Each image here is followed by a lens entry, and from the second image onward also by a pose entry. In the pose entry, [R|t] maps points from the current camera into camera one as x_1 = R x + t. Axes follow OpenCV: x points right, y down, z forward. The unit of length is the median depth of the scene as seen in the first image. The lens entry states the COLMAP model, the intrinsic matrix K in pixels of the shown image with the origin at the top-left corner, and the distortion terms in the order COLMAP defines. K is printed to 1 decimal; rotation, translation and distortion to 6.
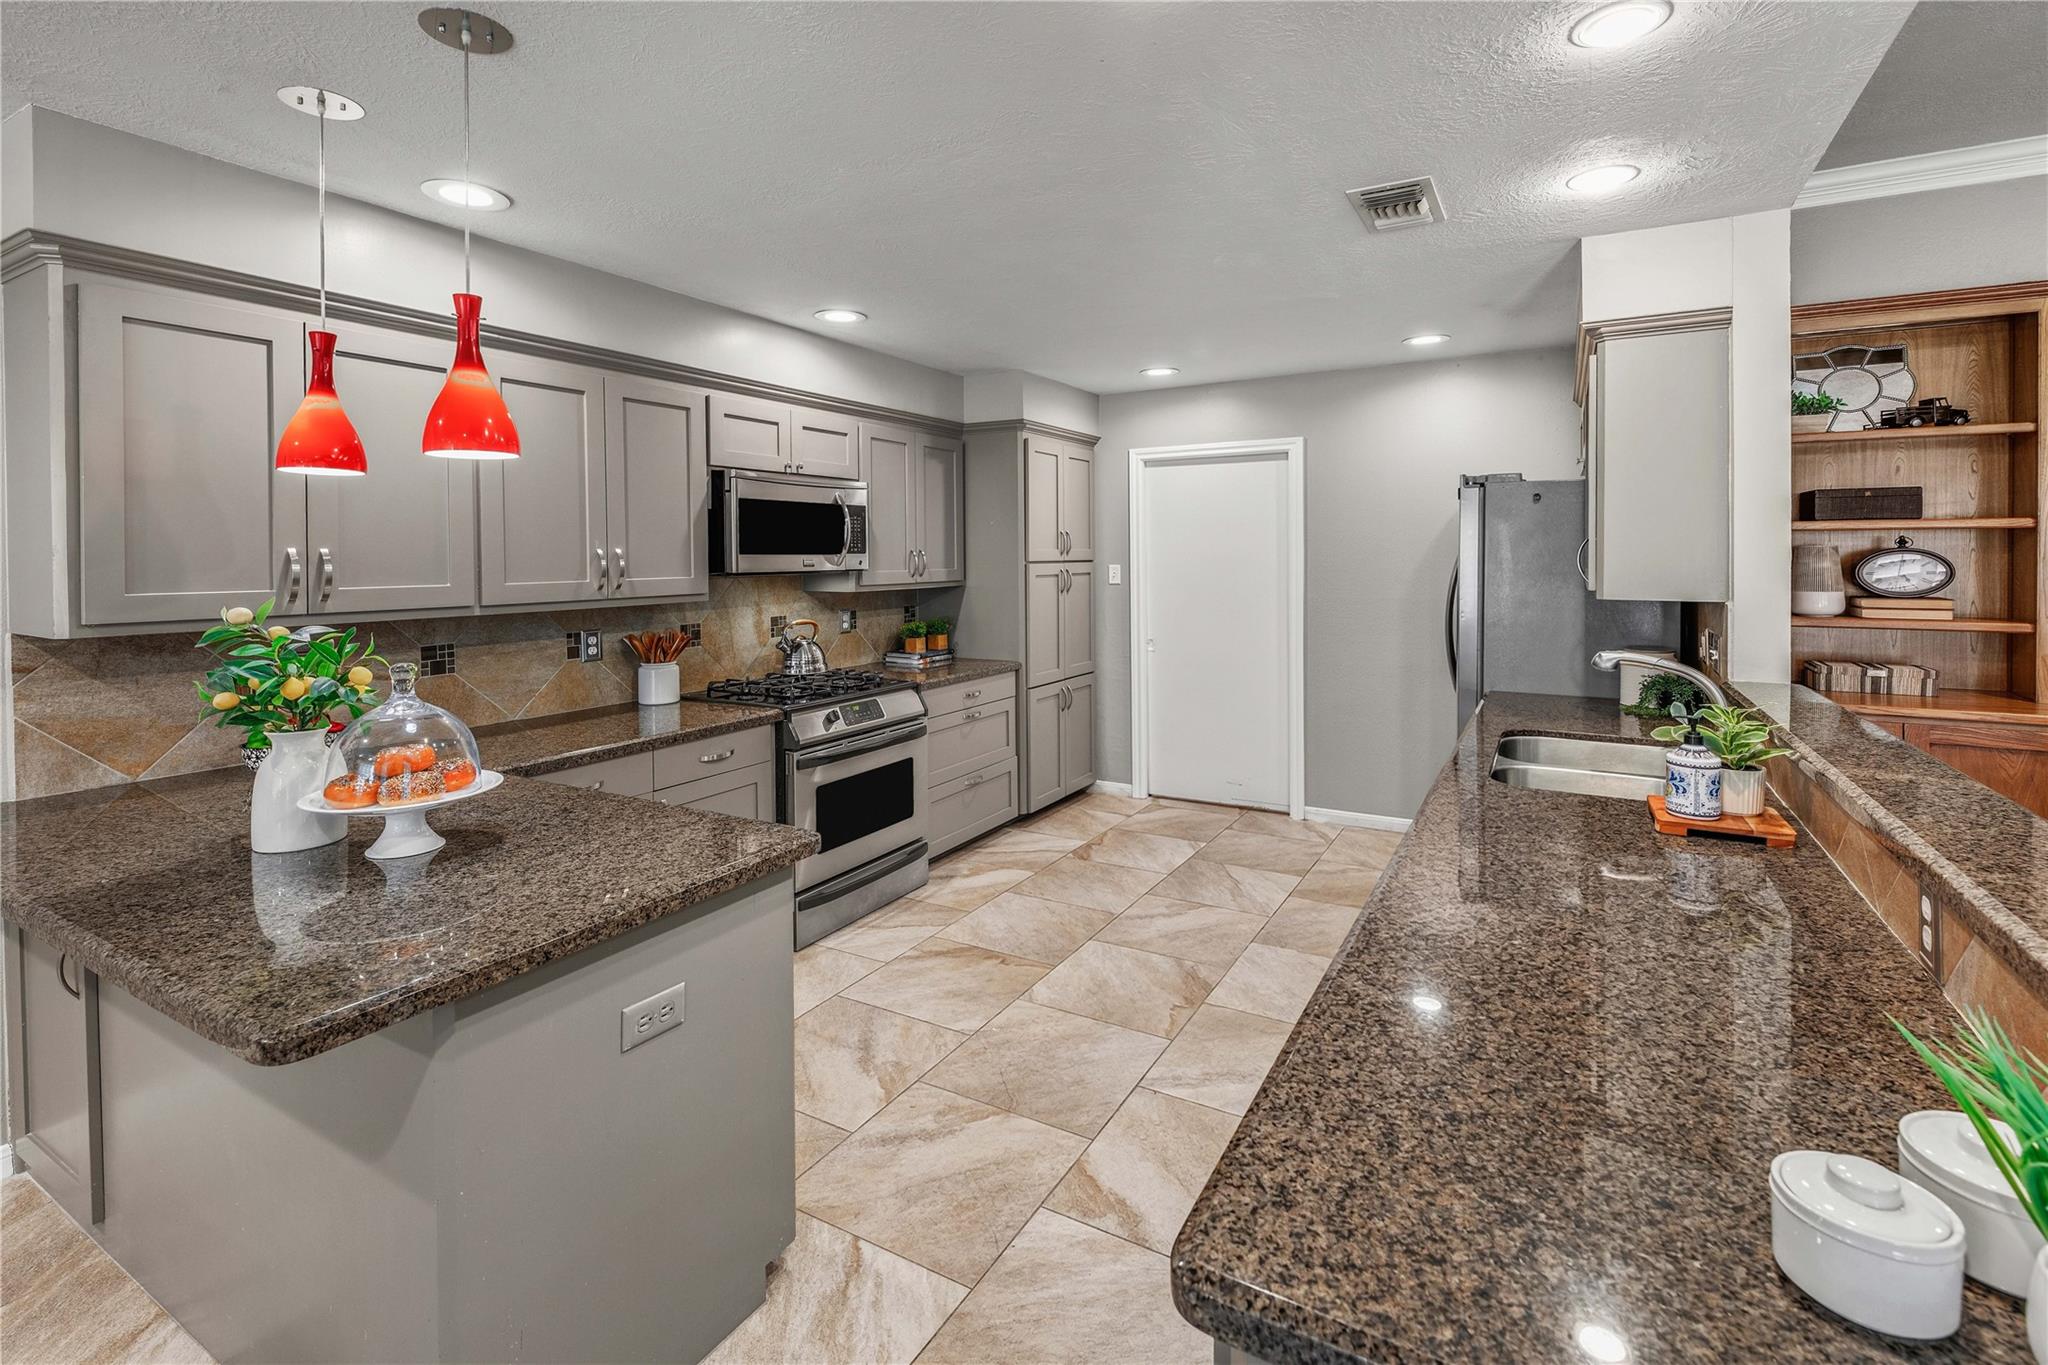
lens RADIAL K [[931.9, 0, 1030.6], [0, 931.9, 562.8], [0, 0, 1]] dist [0.010537, 0.000218]
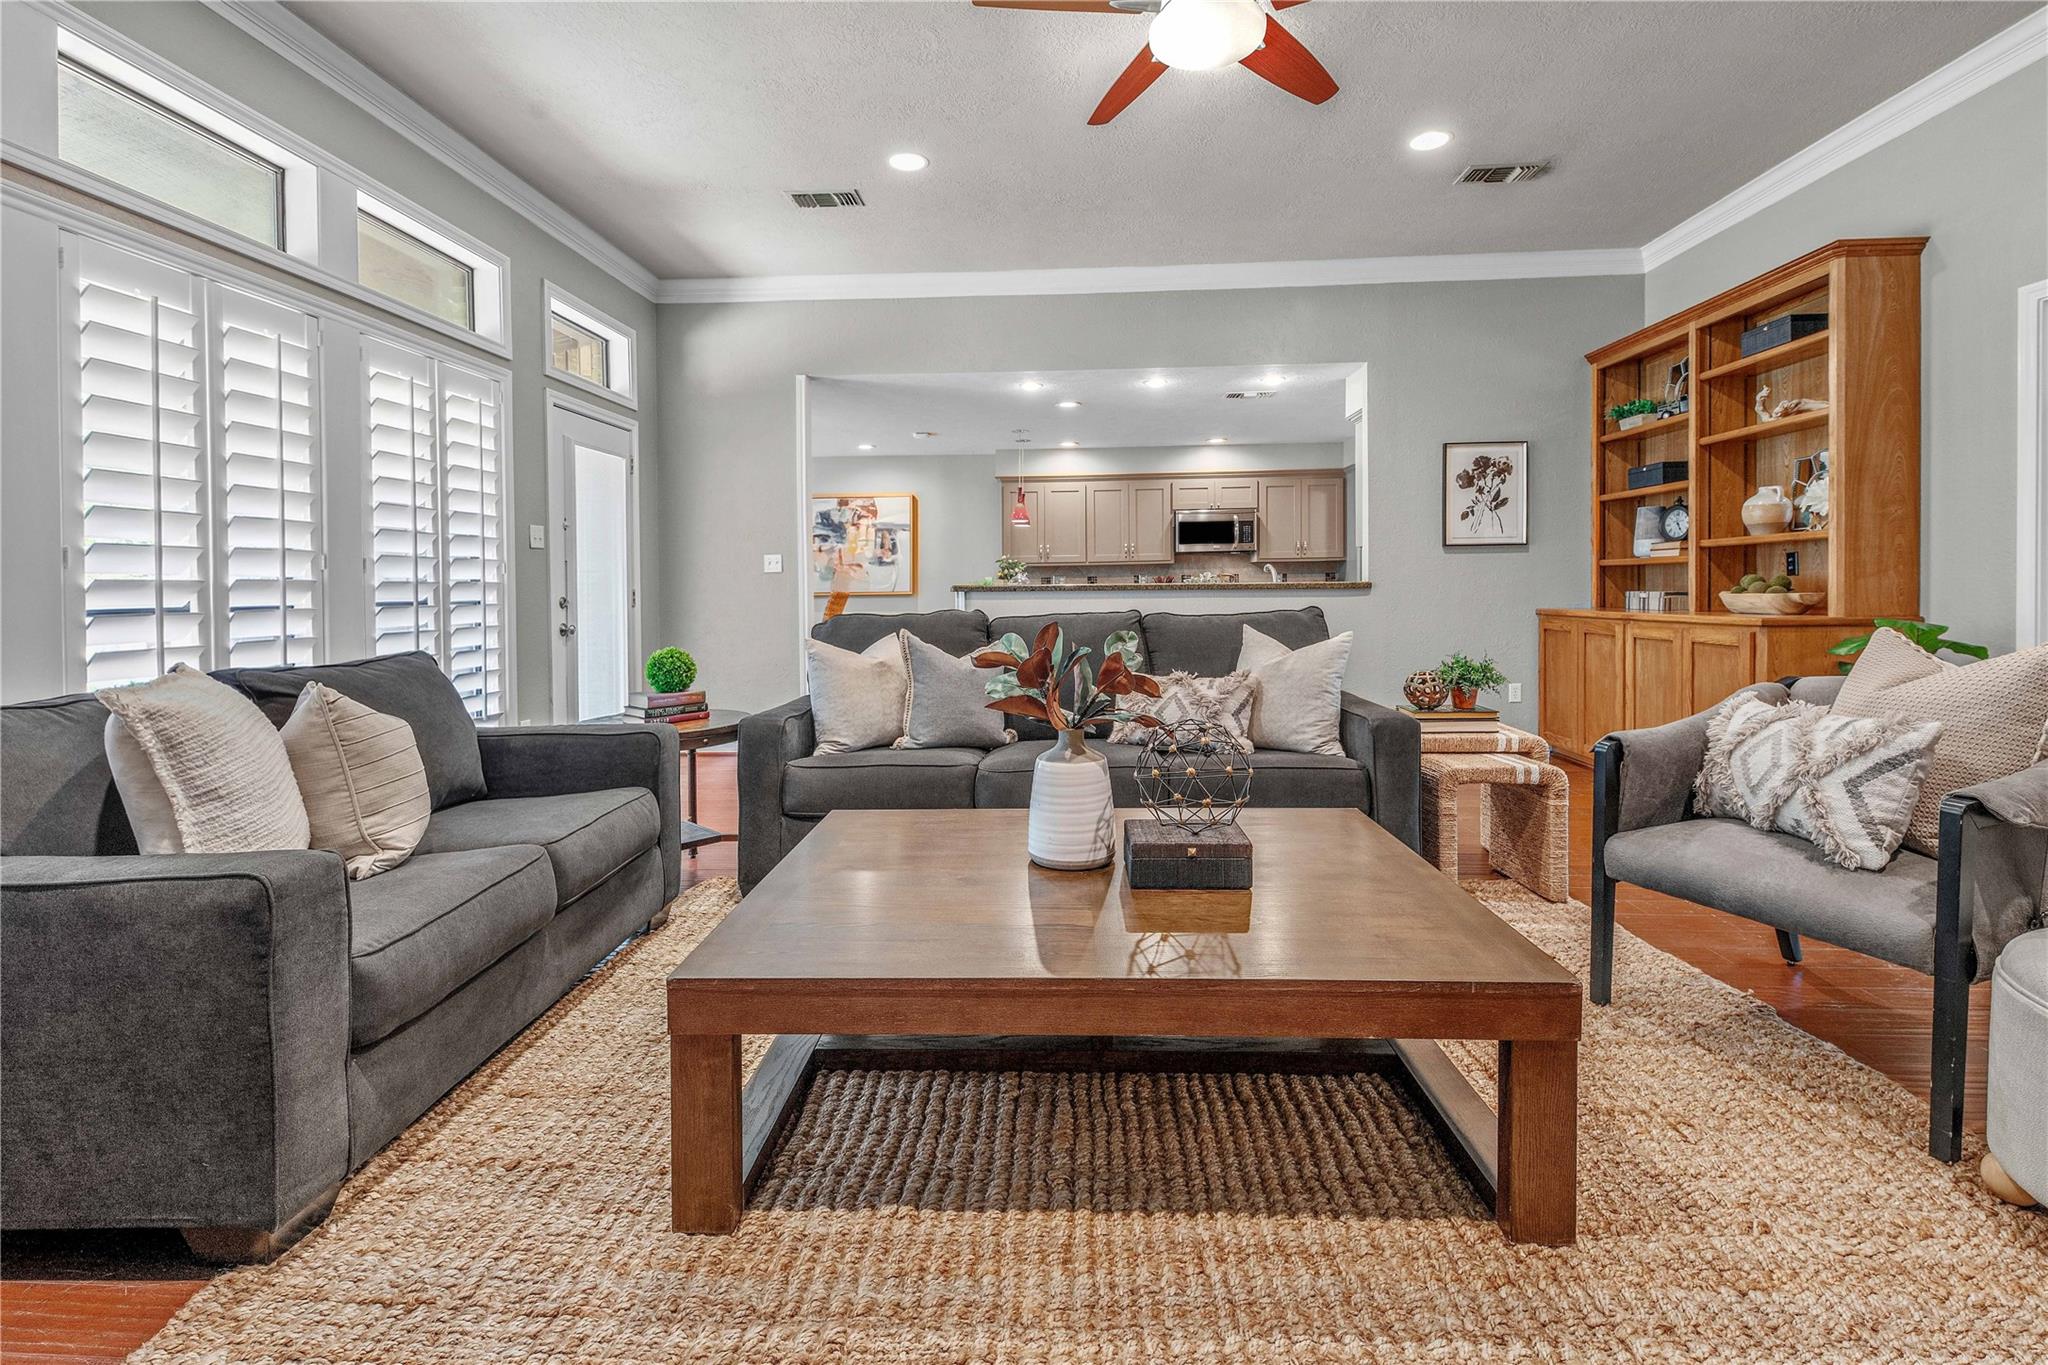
lens RADIAL K [[908.9, 0, 1026.6], [0, 908.9, 601.9], [0, 0, 1]] dist [0.014018, -0.026480]
pose [[0.473803, 0.013161, -0.880532, 1.508265], [0.005341, 0.999827, 0.017819, 0.091807], [0.880614, -0.013146, 0.473651, -0.481432]]
